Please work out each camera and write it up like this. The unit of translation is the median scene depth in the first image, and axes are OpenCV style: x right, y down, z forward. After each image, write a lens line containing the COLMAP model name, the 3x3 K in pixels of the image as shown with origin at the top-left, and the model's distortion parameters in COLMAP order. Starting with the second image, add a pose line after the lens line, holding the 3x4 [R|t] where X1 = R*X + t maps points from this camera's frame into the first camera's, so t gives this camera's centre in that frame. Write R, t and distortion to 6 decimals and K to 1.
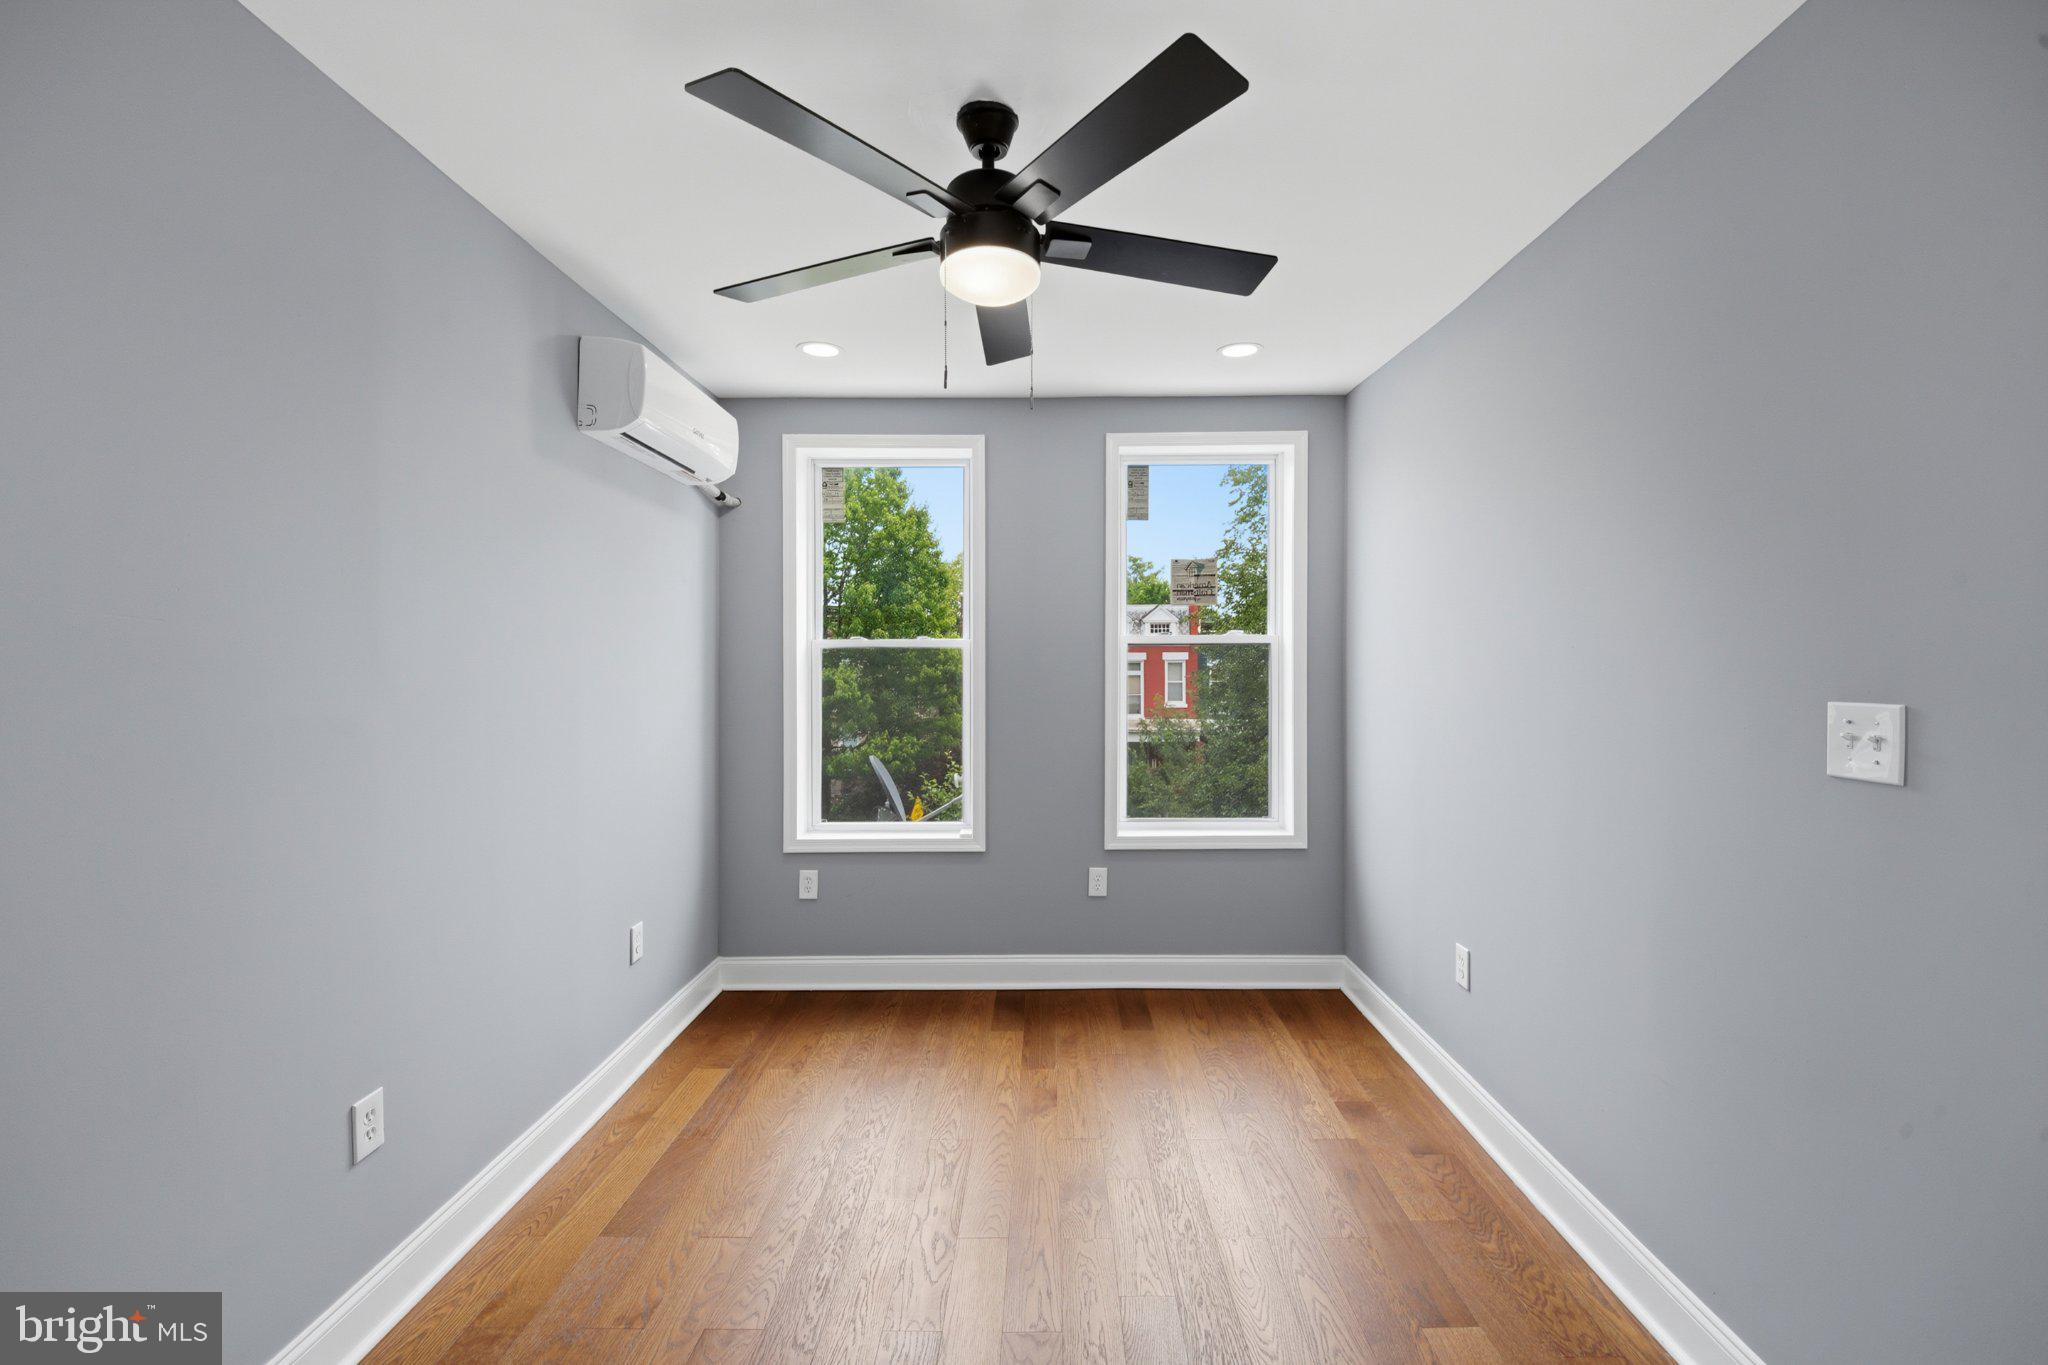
lens RADIAL K [[860.8, 0, 1052.0], [0, 860.8, 669.3], [0, 0, 1]] dist [0.003158, -0.005654]
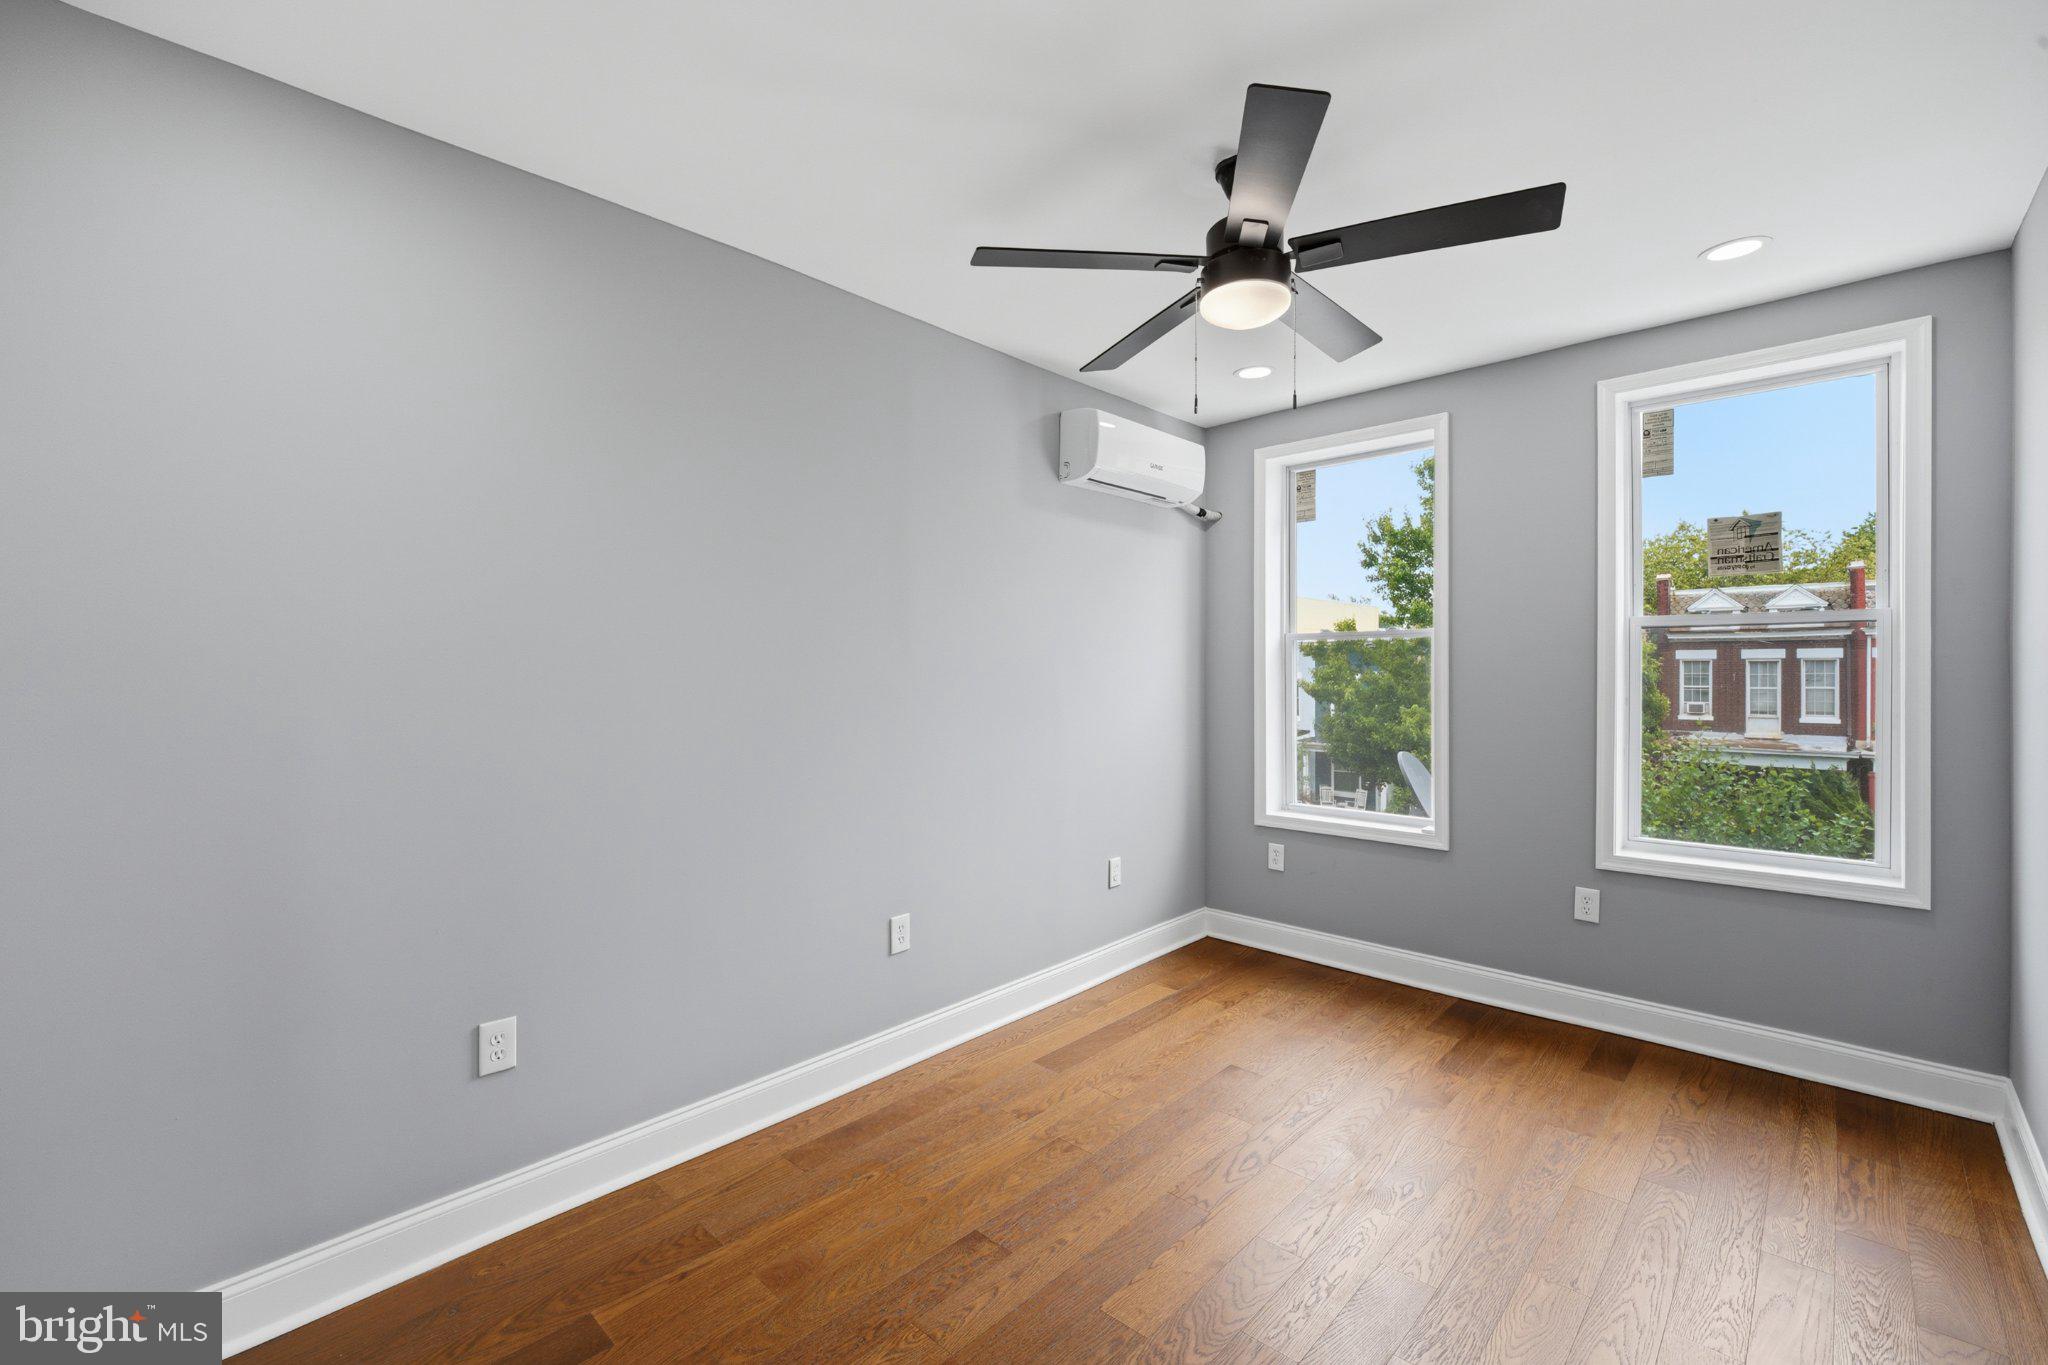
lens RADIAL K [[860.8, 0, 1025.7], [0, 860.8, 674.8], [0, 0, 1]] dist [0.003158, -0.005654]
pose [[0.727023, 0.003758, -0.686603, 0.247018], [0.001142, 0.999977, 0.006683, 0.011209], [0.686612, -0.005642, 0.727002, -0.014813]]
